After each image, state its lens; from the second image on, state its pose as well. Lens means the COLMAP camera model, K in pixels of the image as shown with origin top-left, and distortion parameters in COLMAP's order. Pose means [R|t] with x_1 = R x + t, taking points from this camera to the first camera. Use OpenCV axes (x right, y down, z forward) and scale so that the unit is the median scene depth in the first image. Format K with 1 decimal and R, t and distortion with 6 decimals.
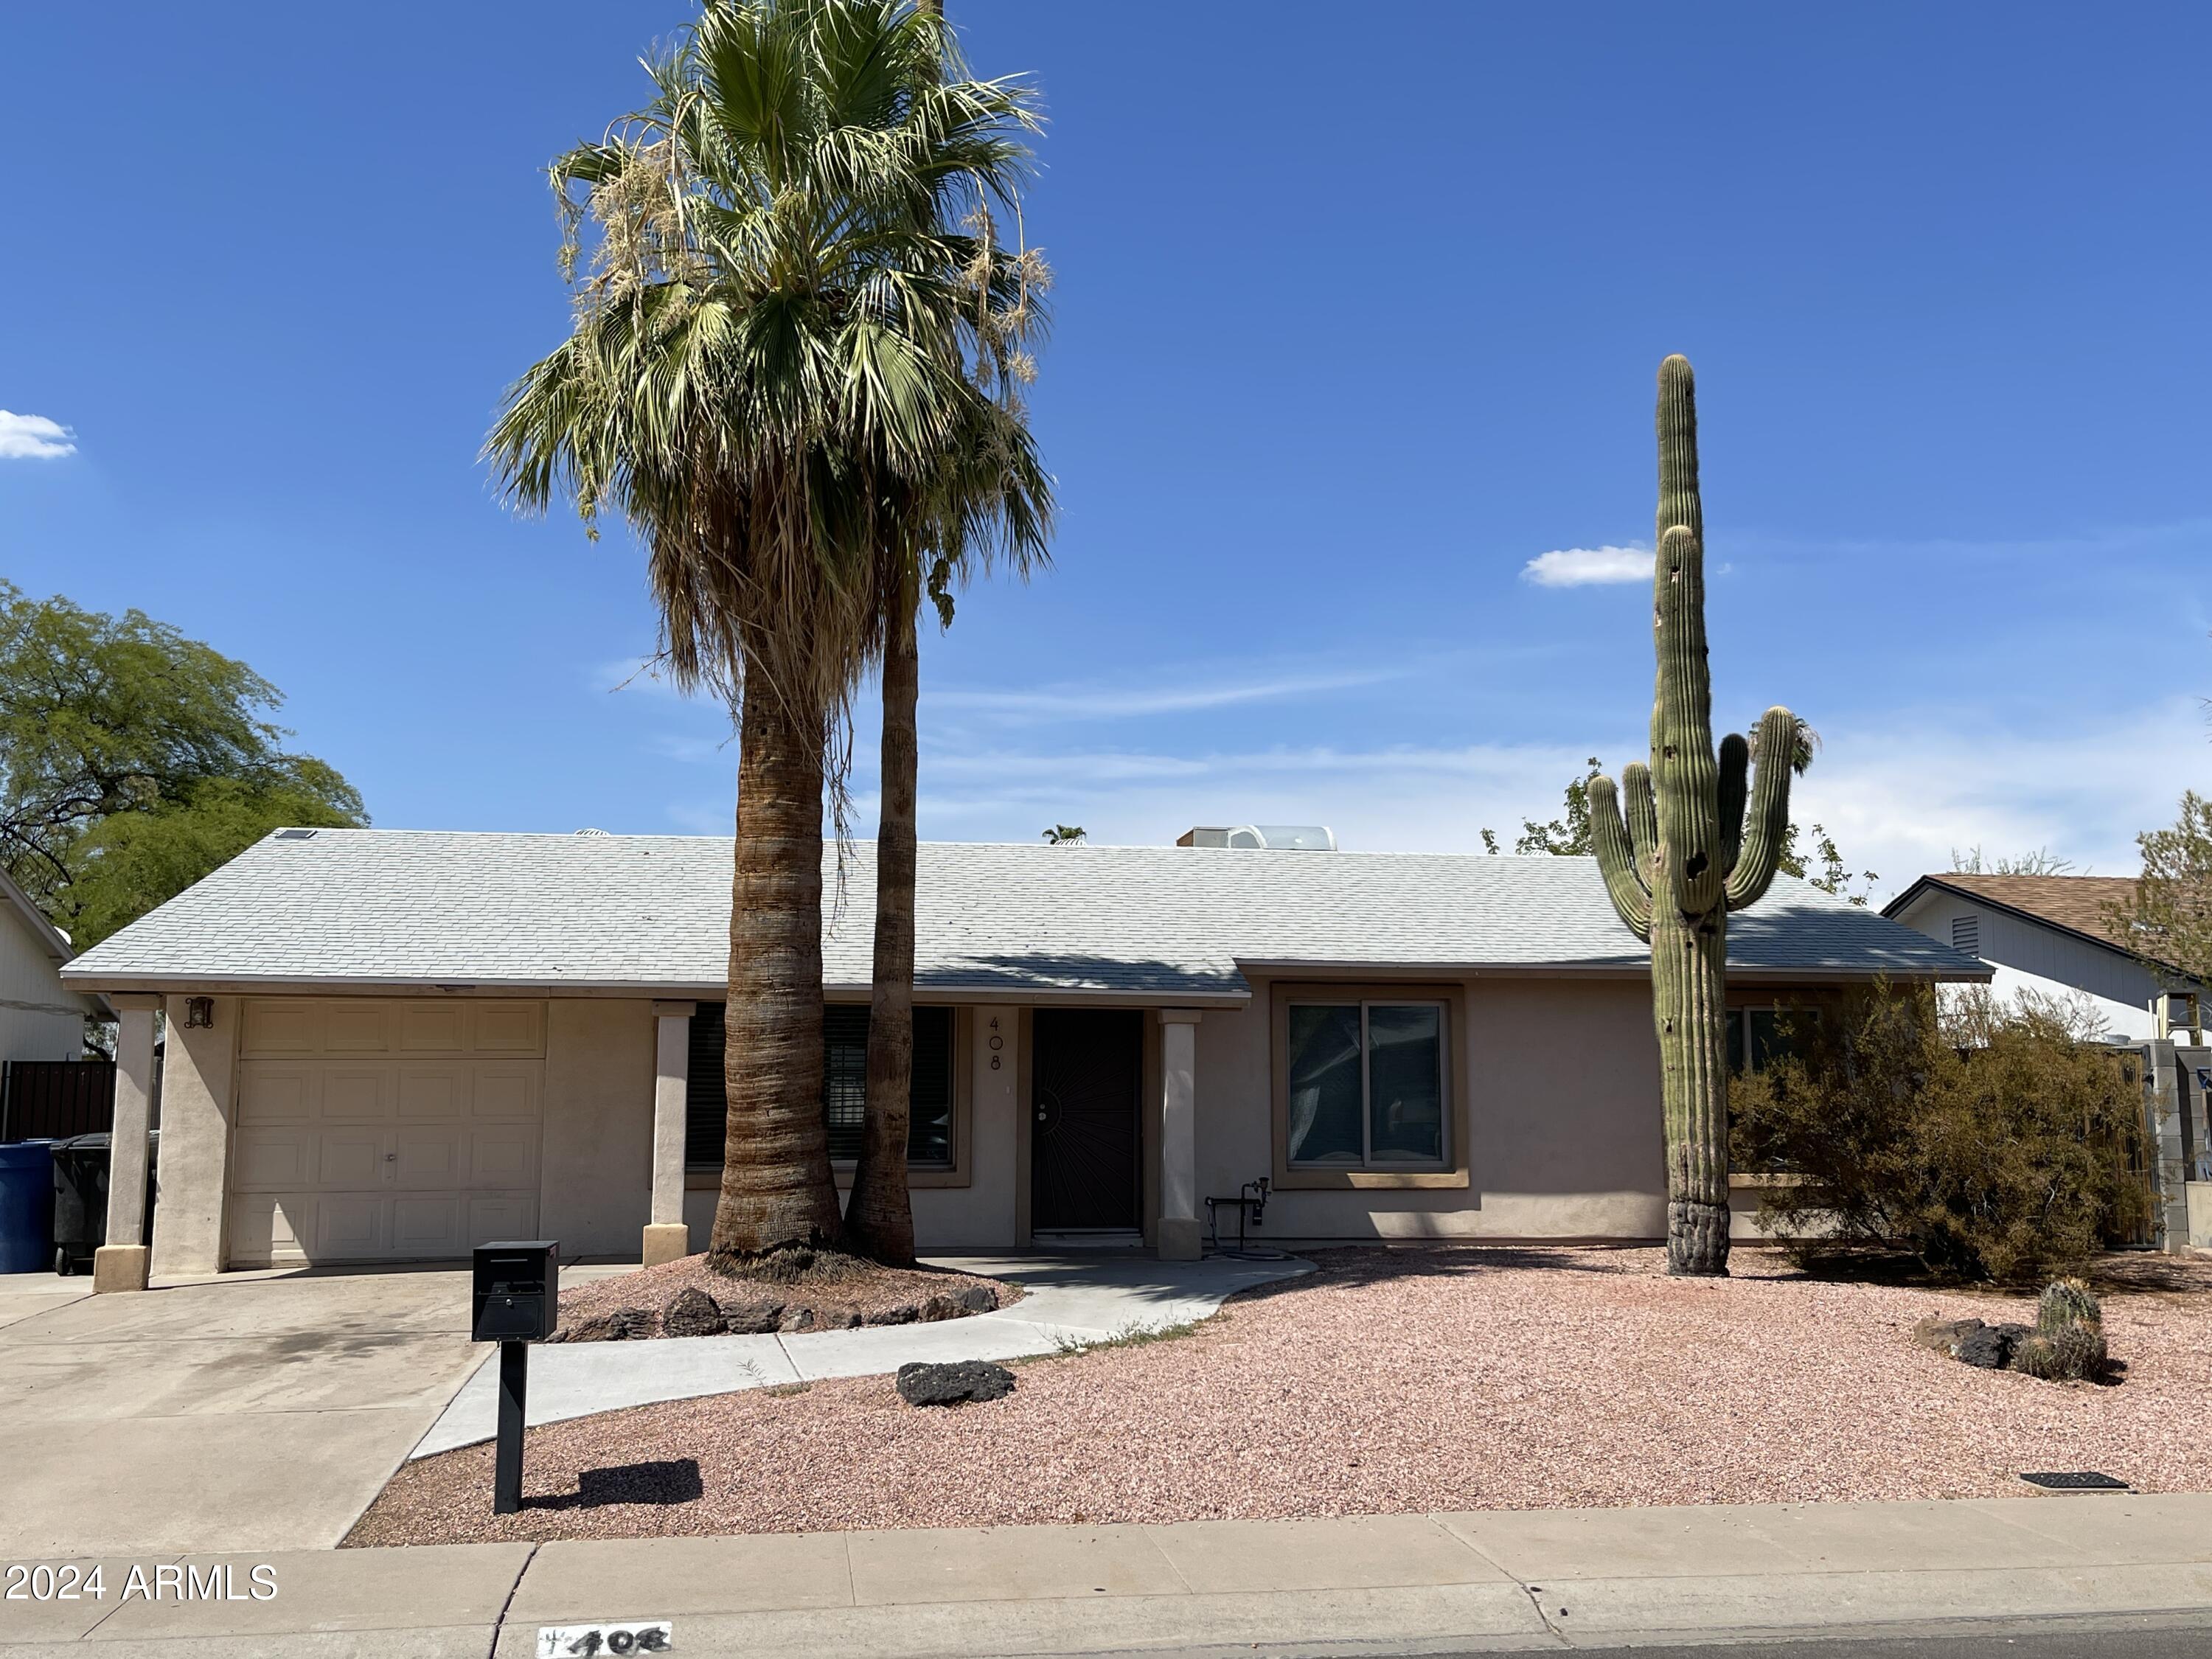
lens RADIAL K [[2037.3, 0, 1123.8], [0, 2037.3, 825.5], [0, 0, 1]] dist [0.023400, 0.000000]
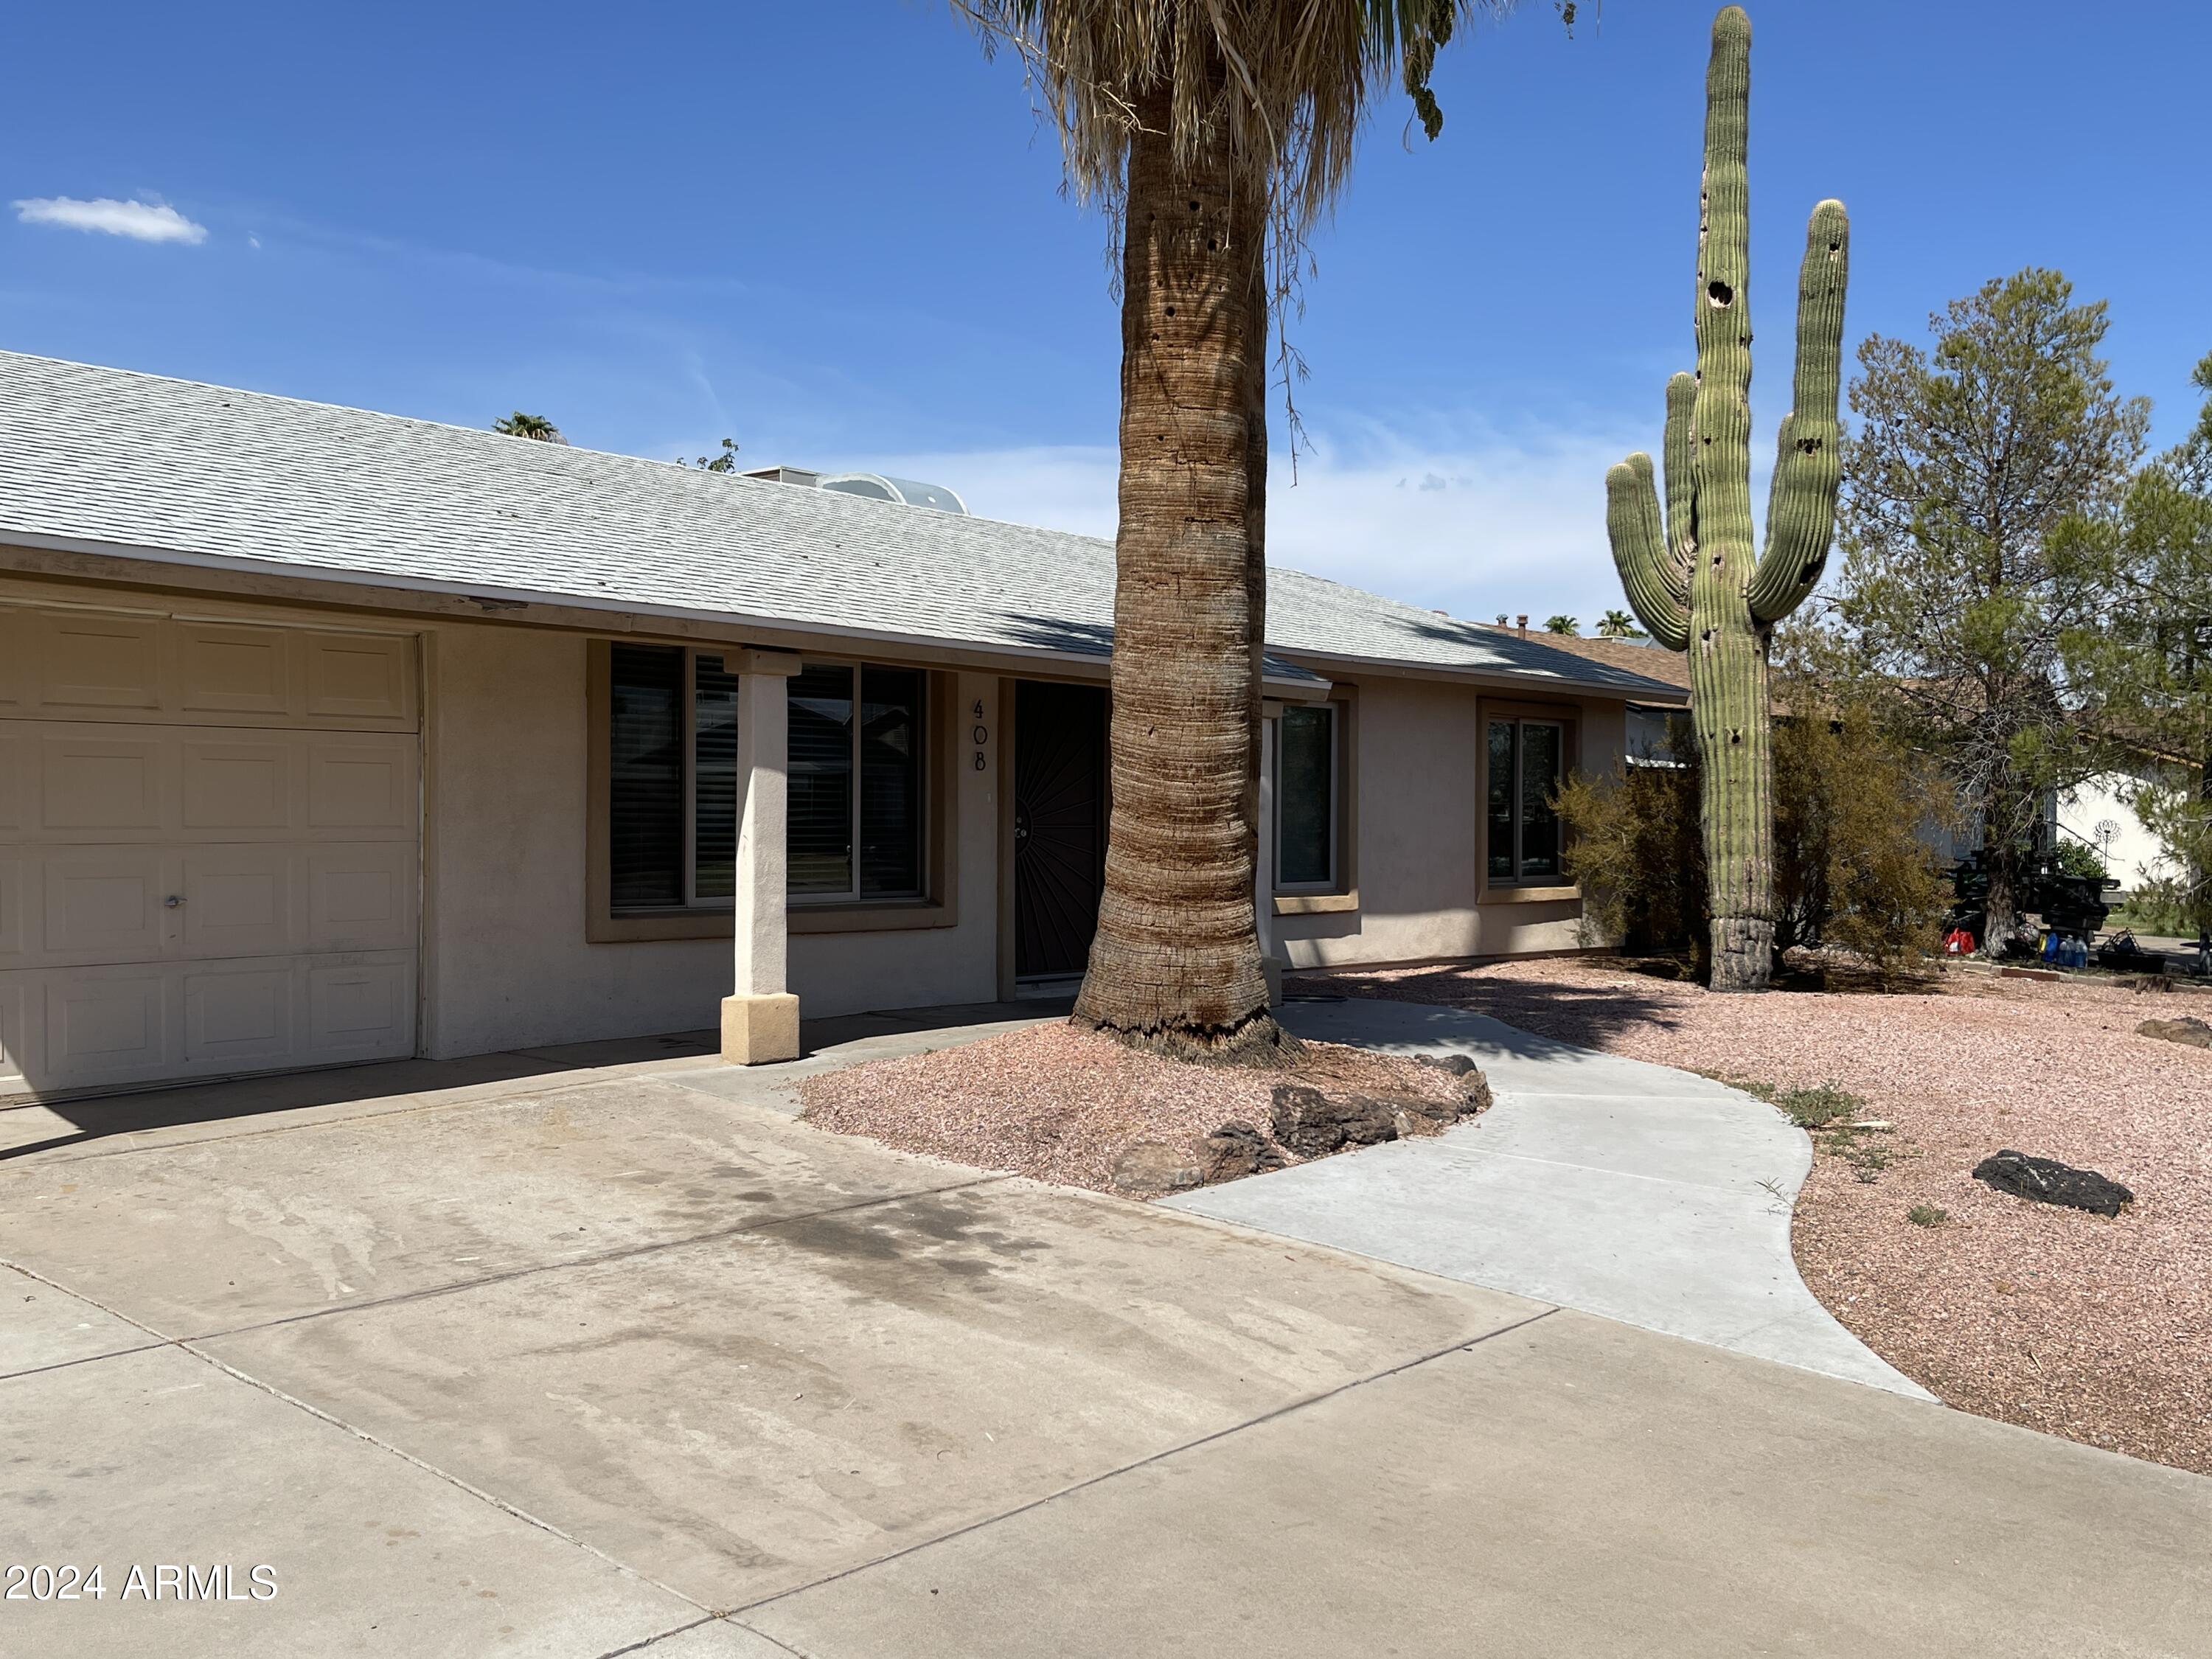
lens RADIAL K [[2037.3, 0, 1098.3], [0, 2037.3, 894.3], [0, 0, 1]] dist [0.023400, 0.000000]
pose [[0.752934, -0.018682, 0.657831, -0.595040], [-0.093864, 0.986329, 0.135446, 0.068618], [-0.651367, -0.163728, 0.740887, 0.473166]]
